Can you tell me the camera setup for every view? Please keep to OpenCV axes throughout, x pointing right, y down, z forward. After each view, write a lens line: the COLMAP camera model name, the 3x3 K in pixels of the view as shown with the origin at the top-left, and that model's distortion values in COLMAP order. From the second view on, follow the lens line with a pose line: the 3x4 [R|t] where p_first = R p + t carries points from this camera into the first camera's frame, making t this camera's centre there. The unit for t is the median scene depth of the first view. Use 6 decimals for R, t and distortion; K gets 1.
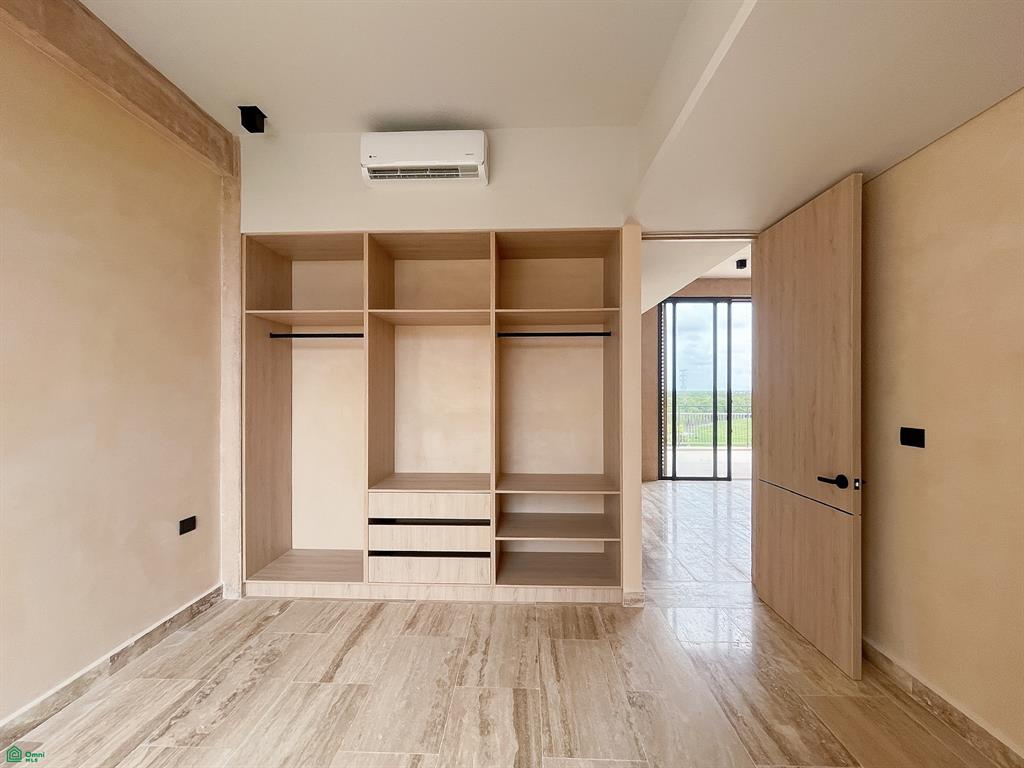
lens RADIAL K [[399.5, 0, 506.7], [0, 399.5, 383.2], [0, 0, 1]] dist [0.000486, -0.000051]
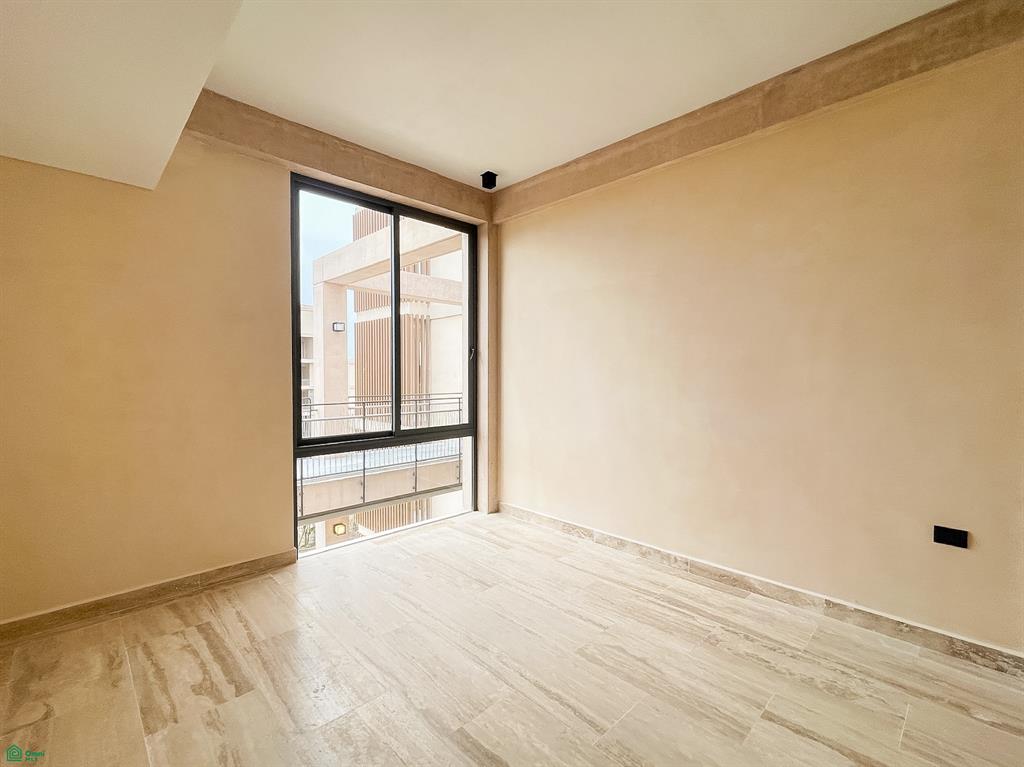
lens RADIAL K [[399.5, 0, 506.7], [0, 399.5, 382.7], [0, 0, 1]] dist [0.000486, -0.000051]
pose [[-0.639194, 0.015937, -0.768880, 0.495084], [0.016200, 0.999842, 0.007257, 0.028692], [0.768875, -0.007817, -0.639352, 1.044667]]
